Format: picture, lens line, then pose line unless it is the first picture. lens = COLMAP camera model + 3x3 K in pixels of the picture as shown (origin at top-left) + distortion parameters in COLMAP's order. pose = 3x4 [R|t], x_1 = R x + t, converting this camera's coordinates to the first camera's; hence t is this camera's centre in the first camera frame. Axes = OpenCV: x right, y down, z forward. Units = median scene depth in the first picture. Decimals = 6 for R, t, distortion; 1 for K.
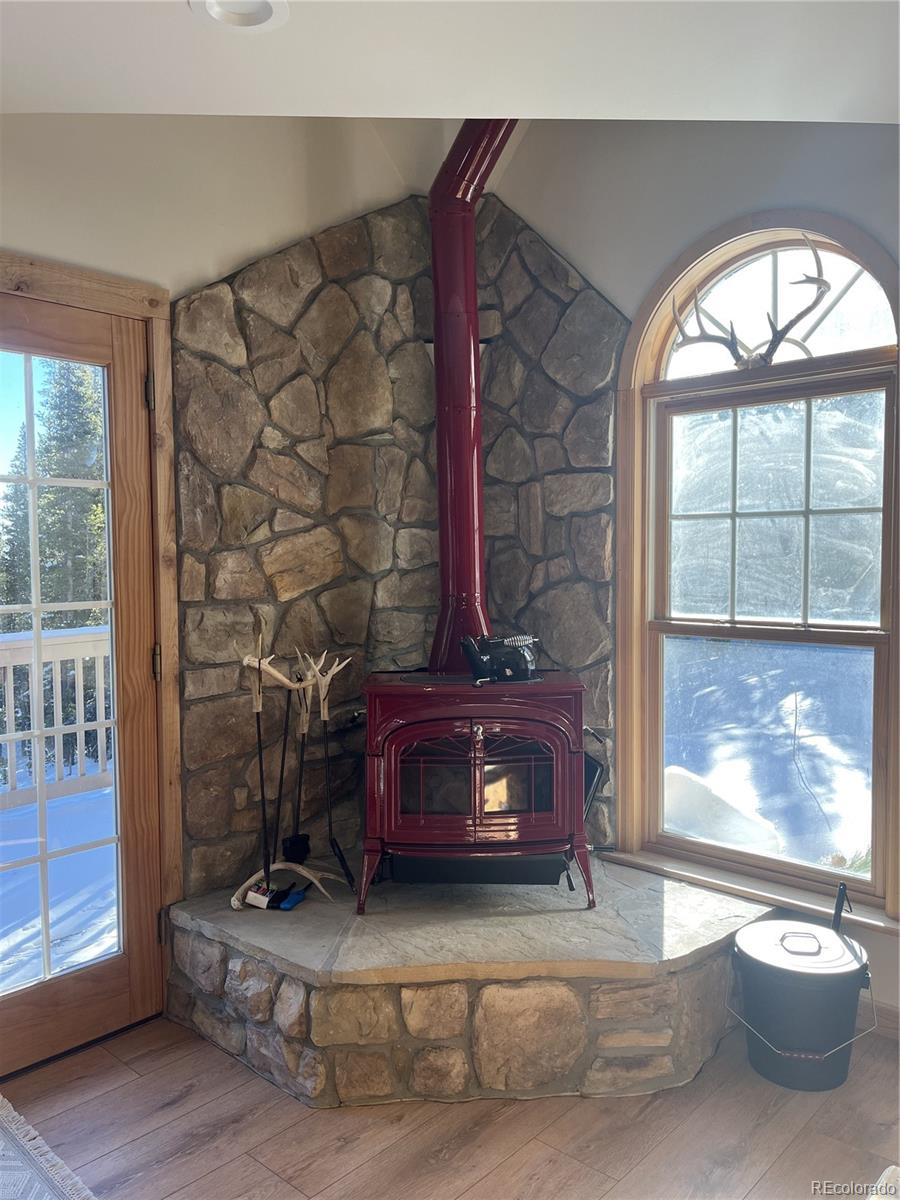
lens RADIAL K [[909.3, 0, 442.6], [0, 909.3, 605.0], [0, 0, 1]] dist [0.070854, -0.100778]
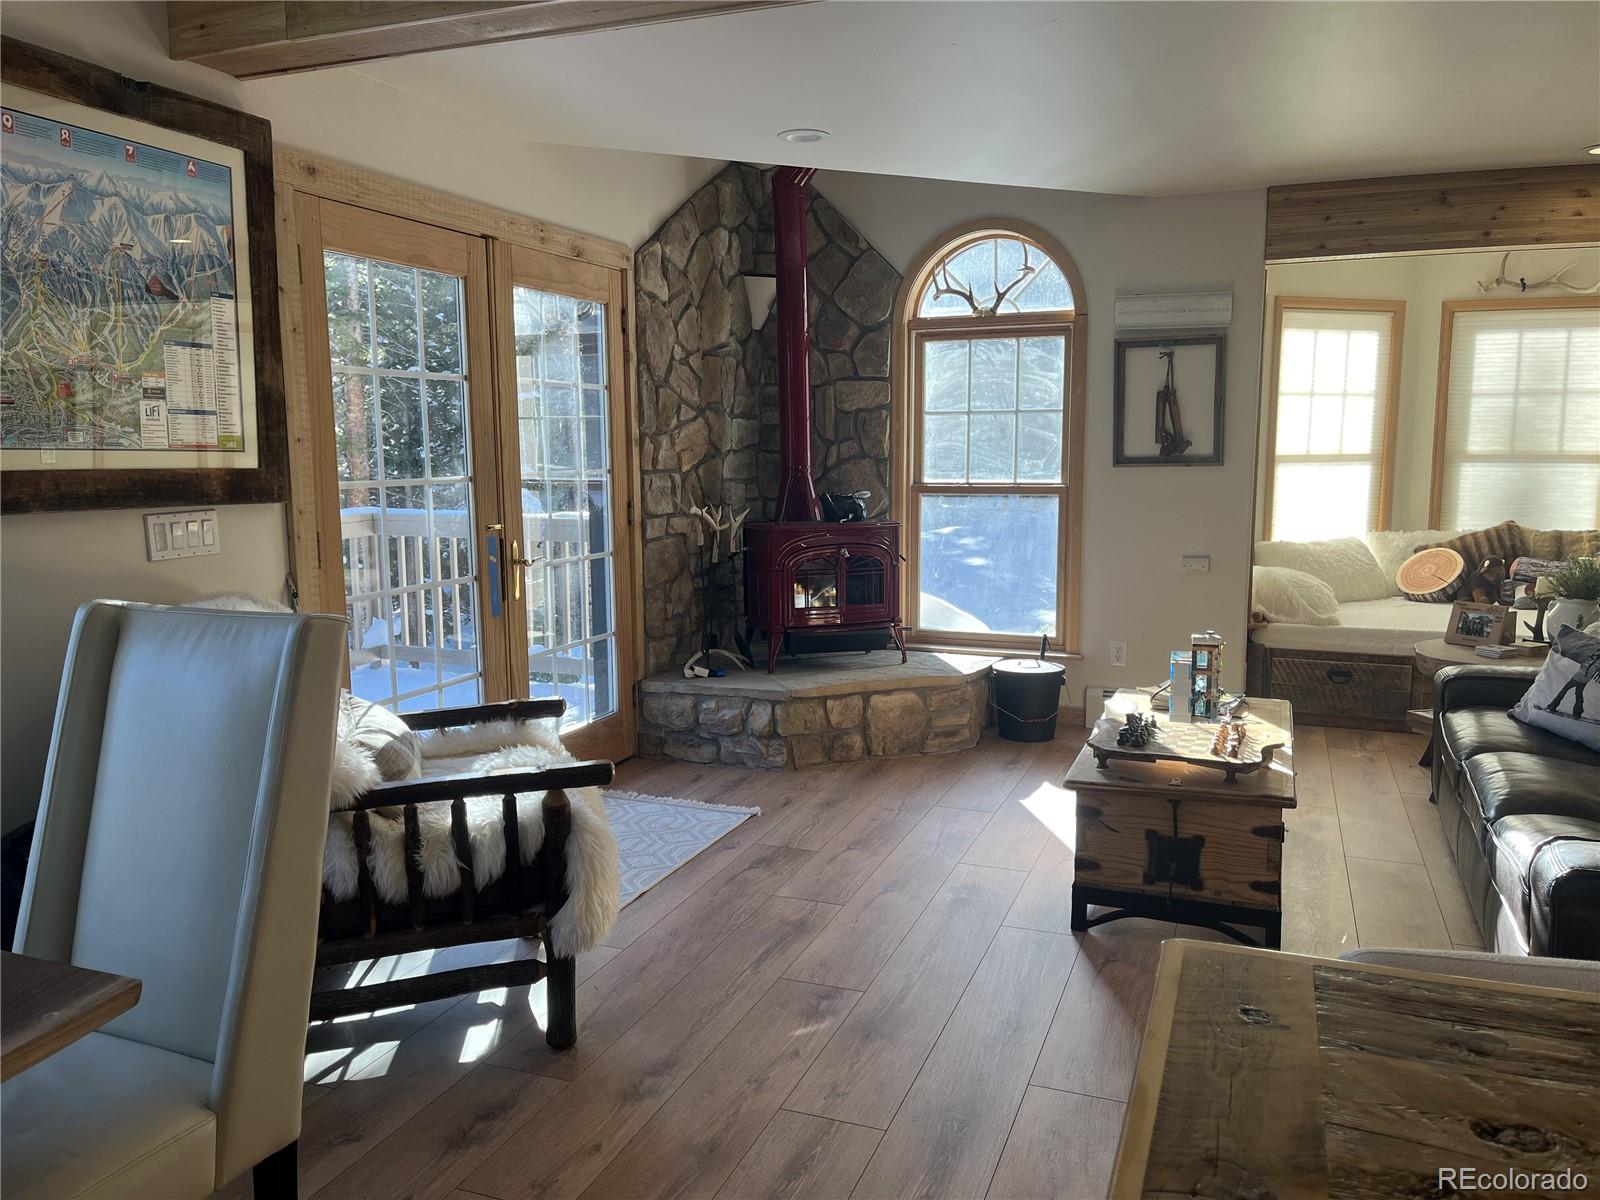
lens RADIAL K [[1212.4, 0, 791.7], [0, 1212.4, 610.8], [0, 0, 1]] dist [0.070854, -0.100778]
pose [[0.935872, -0.046319, 0.349282, -0.716793], [0.018936, 0.996501, 0.081411, 0.063172], [-0.351831, -0.069576, 0.933474, -0.845409]]
